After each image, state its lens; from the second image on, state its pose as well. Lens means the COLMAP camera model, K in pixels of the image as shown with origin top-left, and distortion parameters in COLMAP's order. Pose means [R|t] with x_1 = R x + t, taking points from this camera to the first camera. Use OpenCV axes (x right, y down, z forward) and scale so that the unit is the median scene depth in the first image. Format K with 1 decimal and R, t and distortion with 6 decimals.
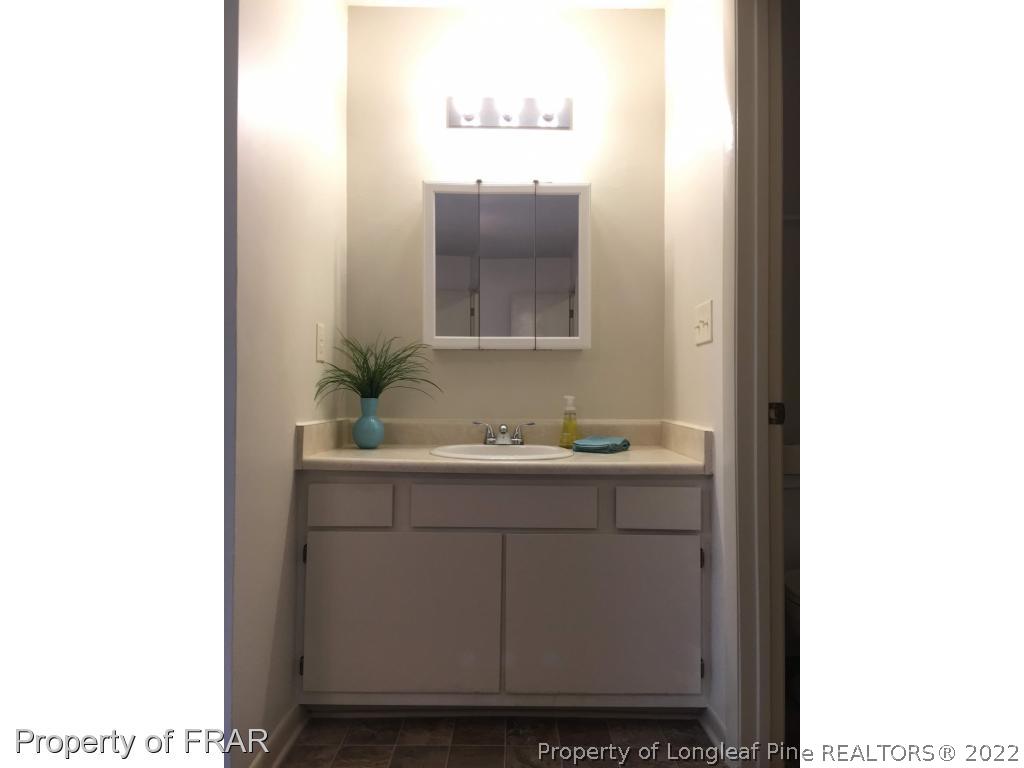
lens RADIAL K [[655.7, 0, 516.7], [0, 655.7, 385.1], [0, 0, 1]] dist [0.078282, -0.100618]
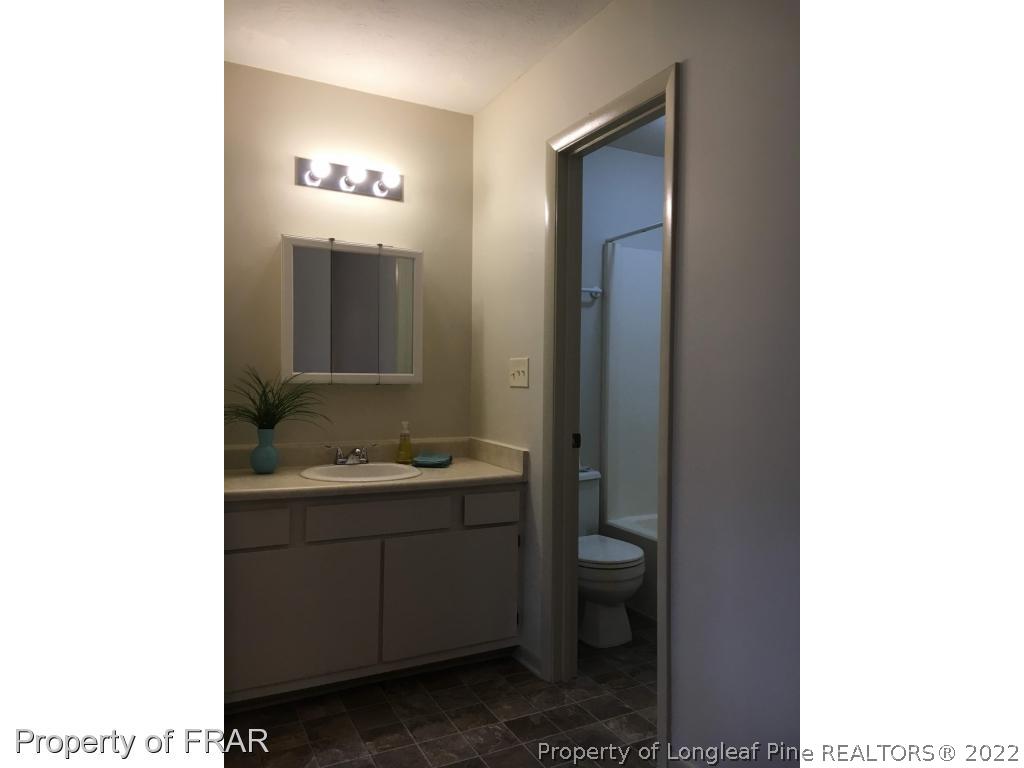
lens RADIAL K [[655.7, 0, 516.7], [0, 655.7, 385.1], [0, 0, 1]] dist [0.078282, -0.100618]
pose [[0.884908, 0.004579, 0.465744, -0.332087], [-0.017809, 0.999553, 0.024008, -0.091432], [-0.465426, -0.029540, 0.884594, -0.202735]]
